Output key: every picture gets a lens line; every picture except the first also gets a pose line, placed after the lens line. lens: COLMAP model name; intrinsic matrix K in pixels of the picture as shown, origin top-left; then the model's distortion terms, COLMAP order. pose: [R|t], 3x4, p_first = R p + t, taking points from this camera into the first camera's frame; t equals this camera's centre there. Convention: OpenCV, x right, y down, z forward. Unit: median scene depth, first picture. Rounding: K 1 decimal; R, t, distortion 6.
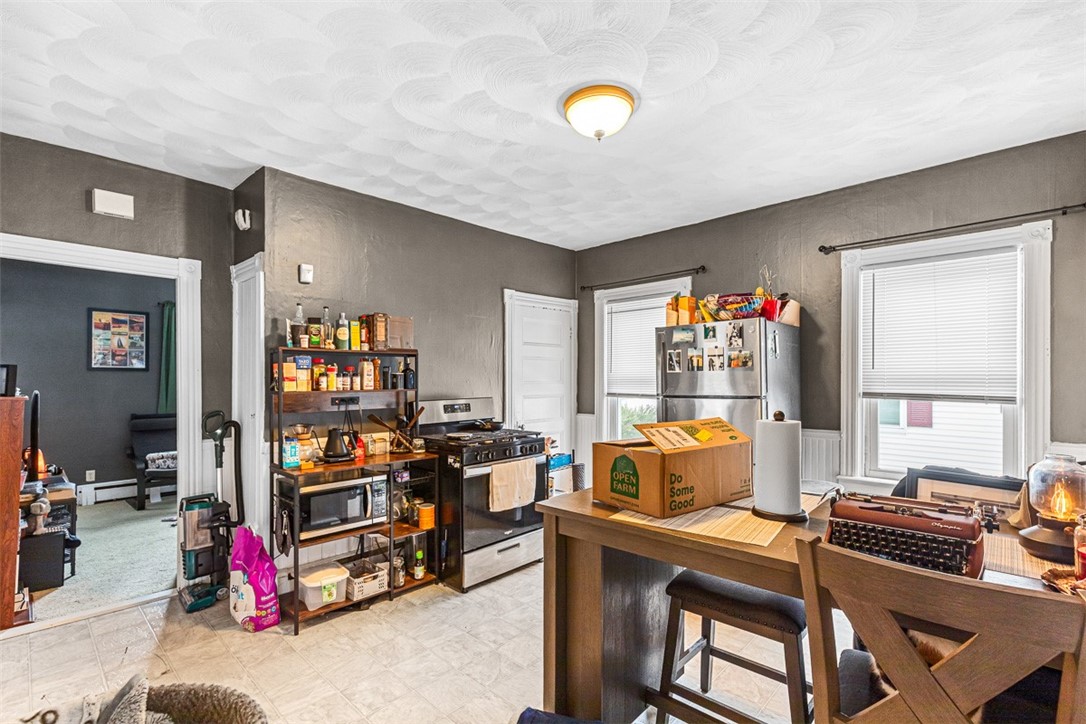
lens RADIAL K [[499.4, 0, 524.6], [0, 499.4, 377.1], [0, 0, 1]] dist [0.000816, -0.000295]
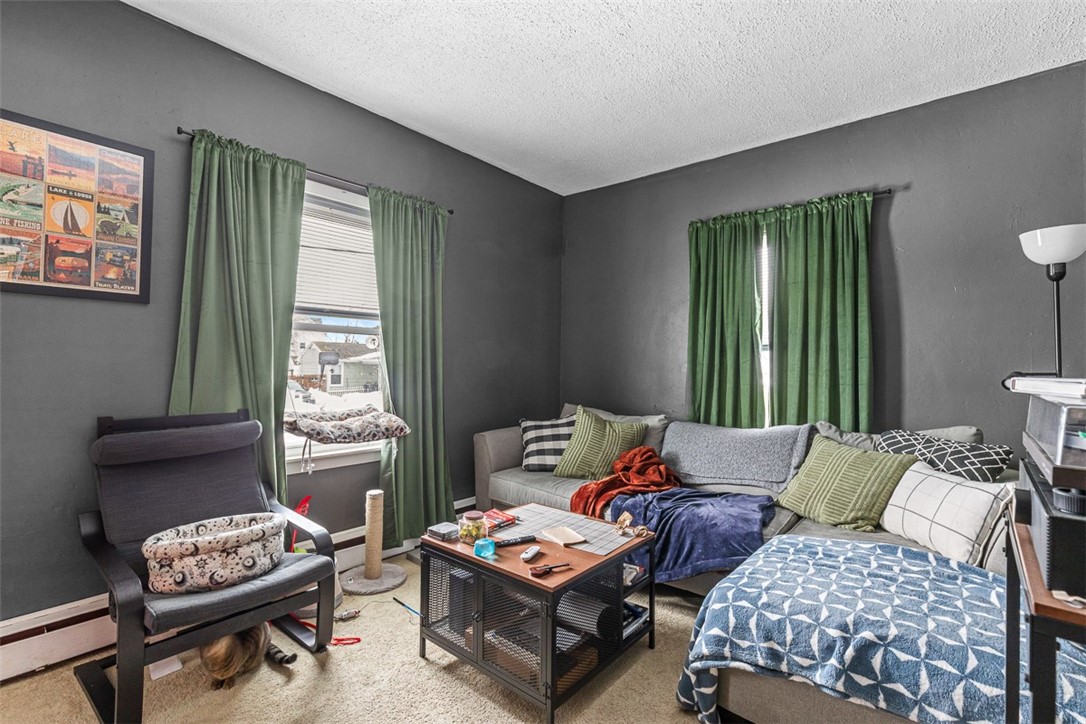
lens RADIAL K [[499.4, 0, 538.6], [0, 499.4, 357.1], [0, 0, 1]] dist [0.000816, -0.000295]
pose [[0.997728, 0.014308, 0.065840, -0.495661], [-0.013354, 0.999800, -0.014906, 0.031810], [-0.066040, 0.013993, 0.997719, 0.619922]]
